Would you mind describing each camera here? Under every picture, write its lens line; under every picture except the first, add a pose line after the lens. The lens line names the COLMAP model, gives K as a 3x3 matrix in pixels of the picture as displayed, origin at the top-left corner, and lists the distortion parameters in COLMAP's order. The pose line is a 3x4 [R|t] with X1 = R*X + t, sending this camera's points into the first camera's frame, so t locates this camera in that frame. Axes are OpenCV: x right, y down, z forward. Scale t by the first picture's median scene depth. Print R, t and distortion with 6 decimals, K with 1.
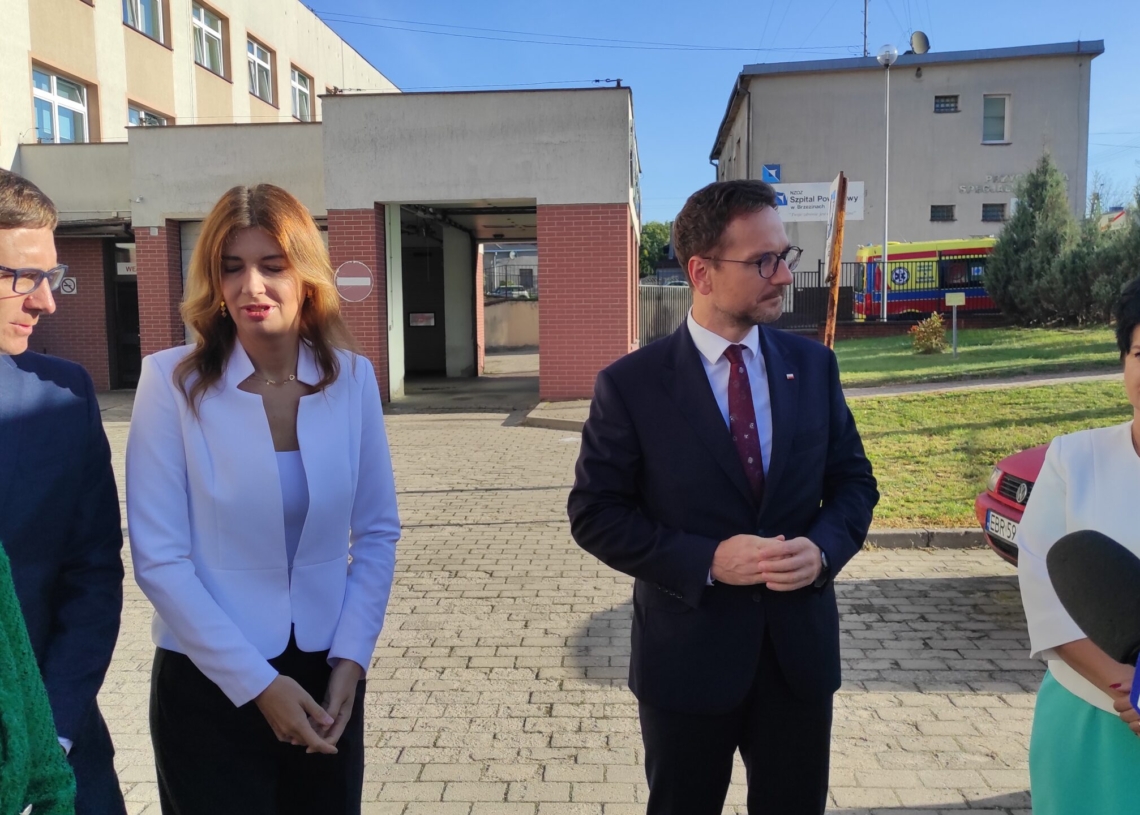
lens RADIAL K [[1068.8, 0, 562.5], [0, 1068.8, 404.6], [0, 0, 1]] dist [0.039733, 0.000000]
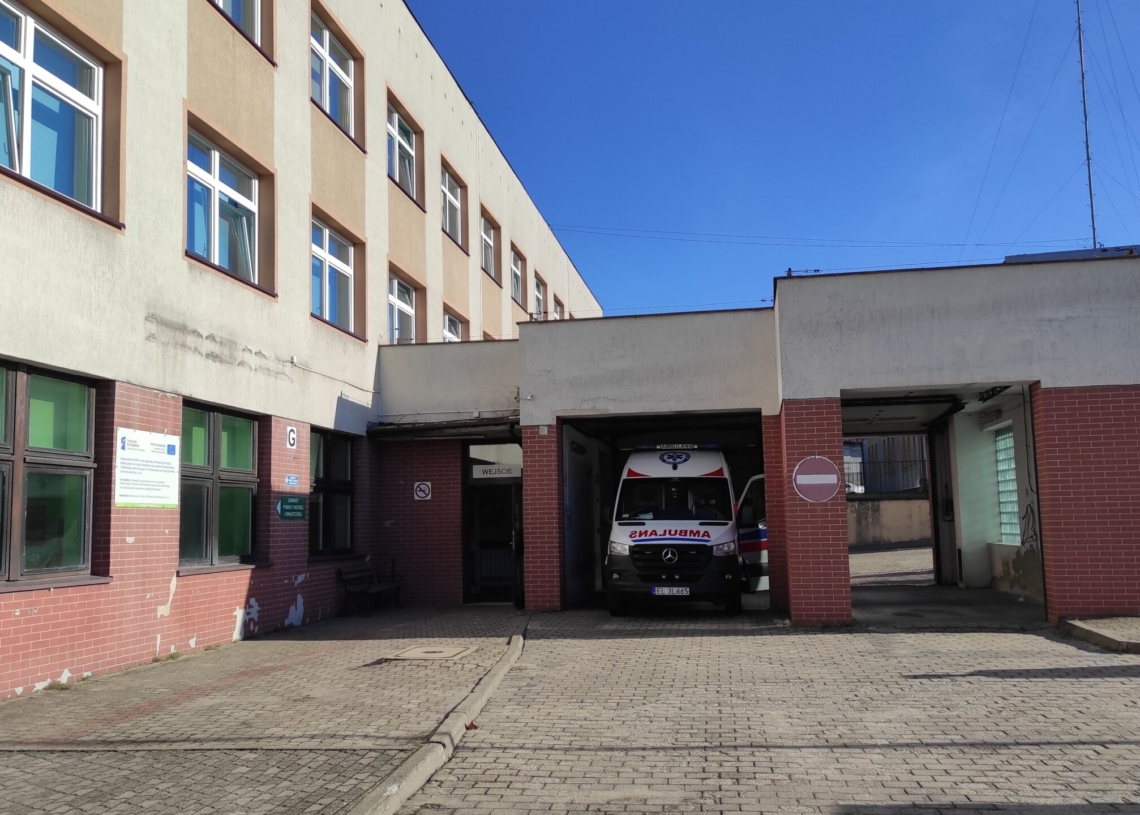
lens RADIAL K [[1068.8, 0, 560.3], [0, 1068.8, 398.1], [0, 0, 1]] dist [0.039733, 0.000000]
pose [[0.996504, -0.019401, -0.081264, -0.287110], [0.003016, 0.980383, -0.197081, -0.006469], [0.083493, 0.196146, 0.977014, 0.095487]]
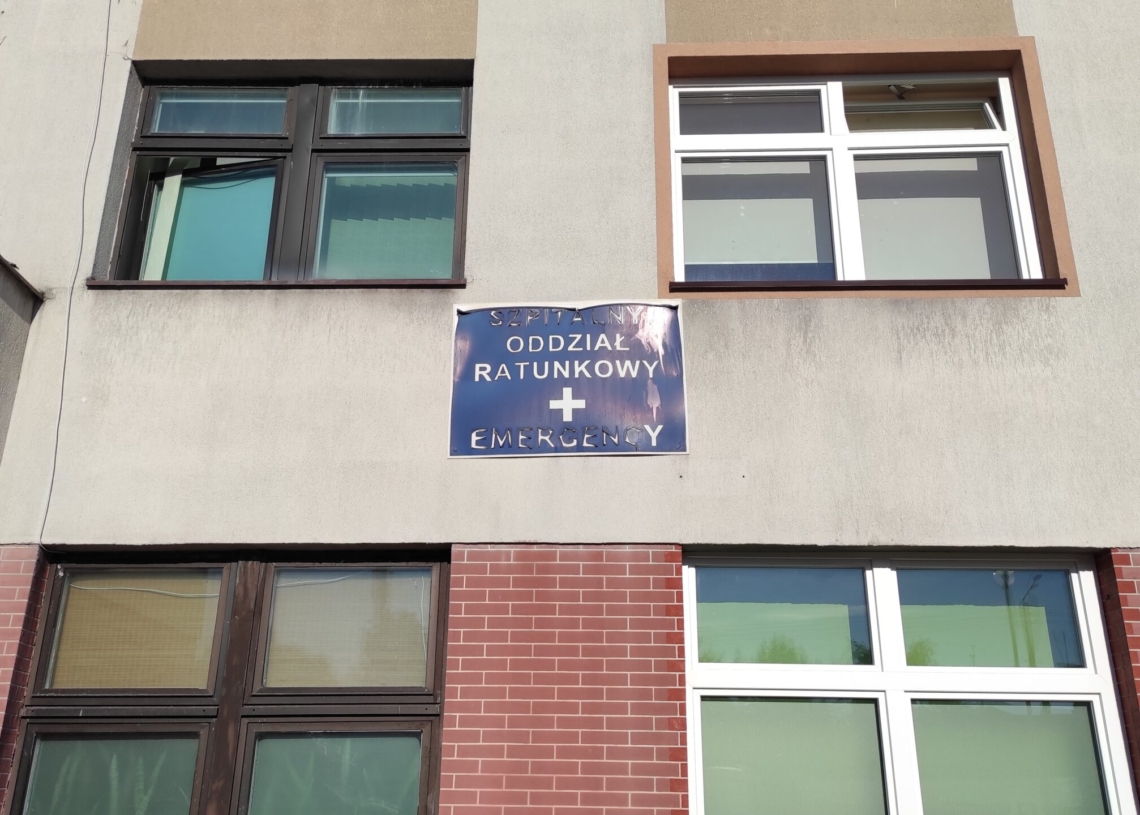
lens RADIAL K [[1068.8, 0, 569.9], [0, 1068.8, 406.1], [0, 0, 1]] dist [0.039733, 0.000000]
pose [[0.049482, -0.338572, -0.939638, -0.219020], [-0.093170, 0.935124, -0.341852, -0.098337], [0.994420, 0.104462, 0.014727, 1.083741]]
